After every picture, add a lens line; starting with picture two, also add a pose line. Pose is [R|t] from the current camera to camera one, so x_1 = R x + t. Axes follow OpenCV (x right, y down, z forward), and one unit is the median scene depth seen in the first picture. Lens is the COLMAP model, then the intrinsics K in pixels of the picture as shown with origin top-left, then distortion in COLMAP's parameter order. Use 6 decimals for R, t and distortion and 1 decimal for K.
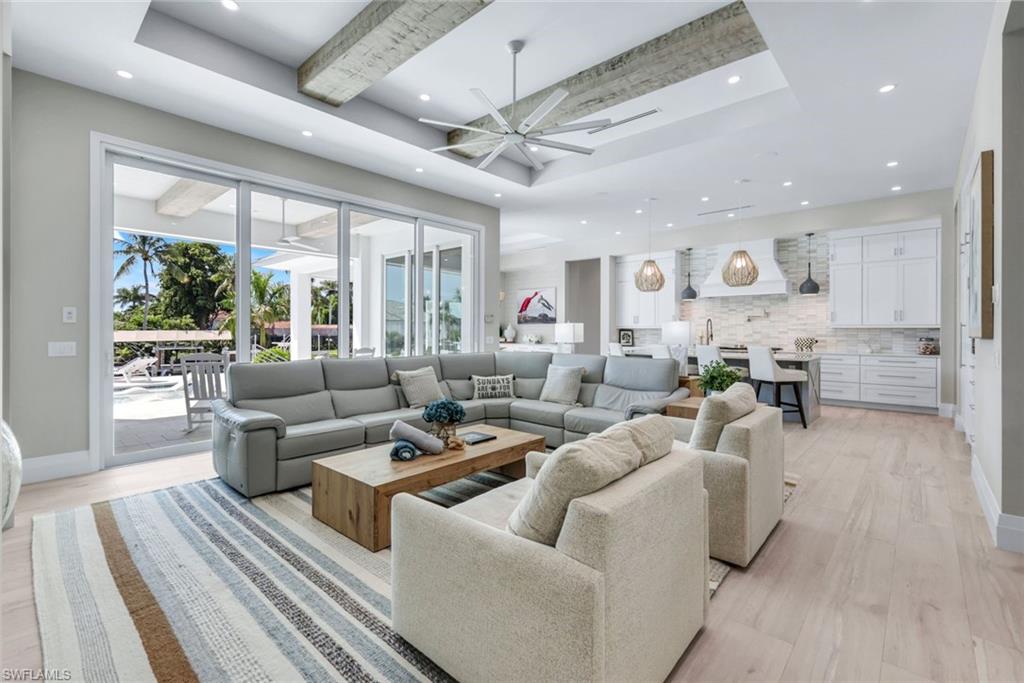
lens RADIAL K [[453.9, 0, 511.3], [0, 453.9, 333.9], [0, 0, 1]] dist [0.001769, 0.000017]
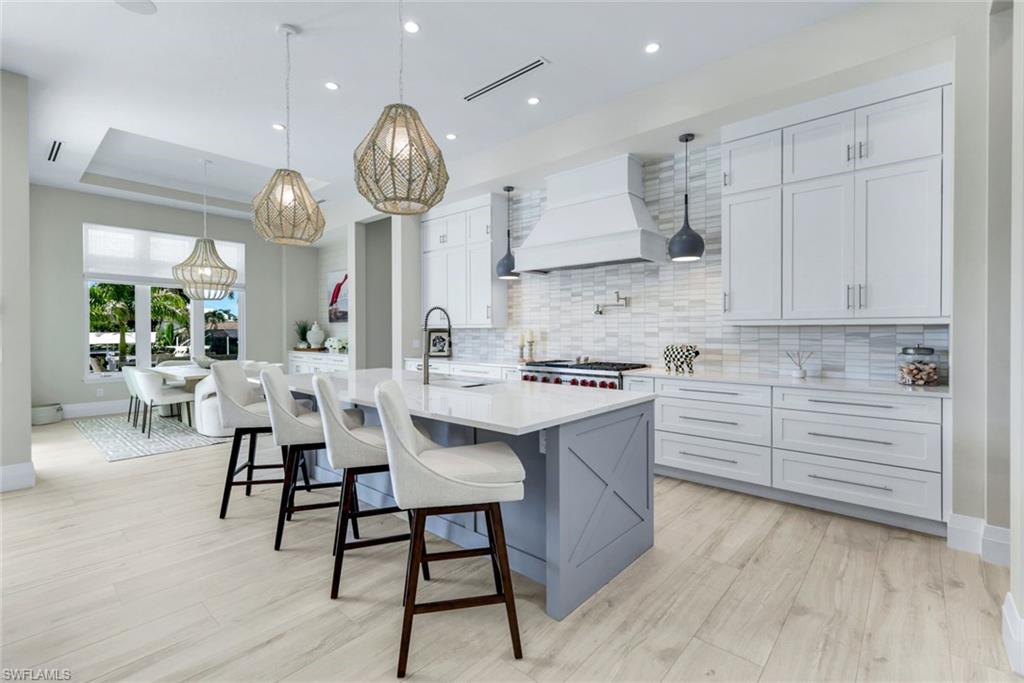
lens RADIAL K [[453.9, 0, 512.5], [0, 453.9, 340.3], [0, 0, 1]] dist [0.001769, 0.000017]
pose [[0.999725, -0.004855, 0.022930, 0.431946], [0.004543, 0.999897, 0.013637, -0.004726], [-0.022994, -0.013529, 0.999644, 0.481182]]
